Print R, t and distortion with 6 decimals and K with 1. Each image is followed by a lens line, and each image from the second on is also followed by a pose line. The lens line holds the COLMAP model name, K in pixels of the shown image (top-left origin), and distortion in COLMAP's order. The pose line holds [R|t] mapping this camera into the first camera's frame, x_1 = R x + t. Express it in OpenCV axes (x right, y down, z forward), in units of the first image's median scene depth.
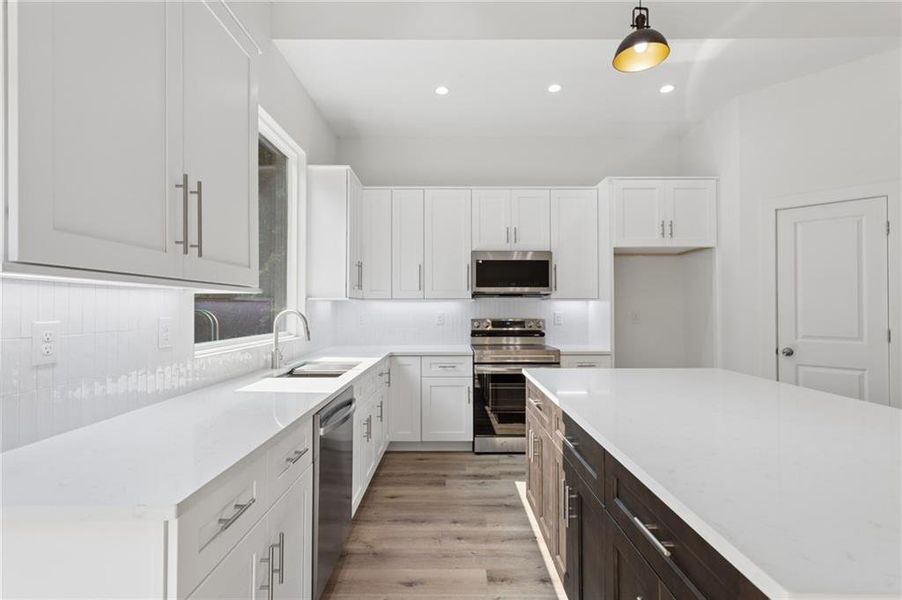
lens RADIAL K [[429.8, 0, 452.7], [0, 429.8, 303.3], [0, 0, 1]] dist [0.000509, 0.000155]
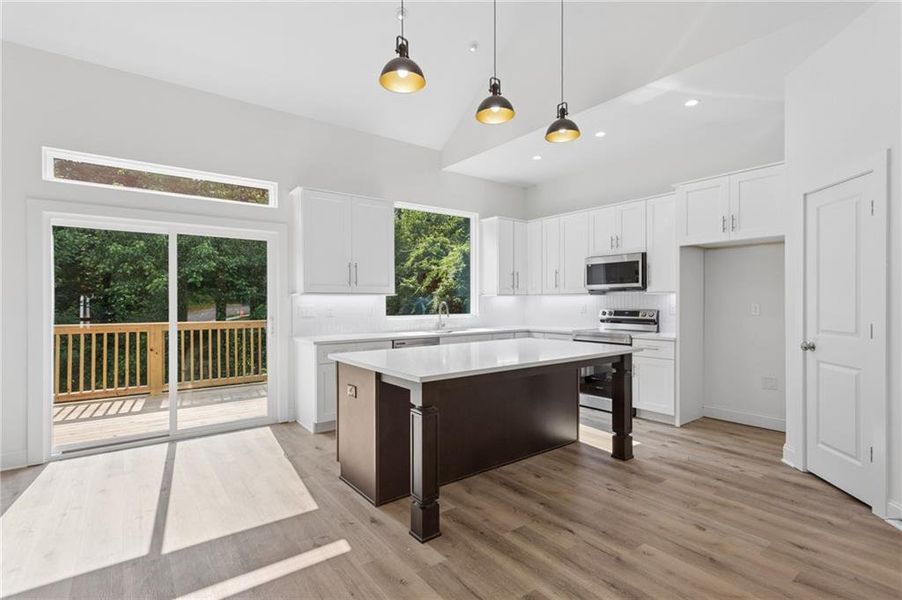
lens RADIAL K [[439.1, 0, 454.6], [0, 439.1, 301.0], [0, 0, 1]] dist [-0.001290, -0.000395]
pose [[0.610427, -0.001770, -0.792070, 0.924363], [0.011330, 0.999915, 0.006498, -0.000349], [0.791991, -0.012941, 0.610395, -0.169113]]
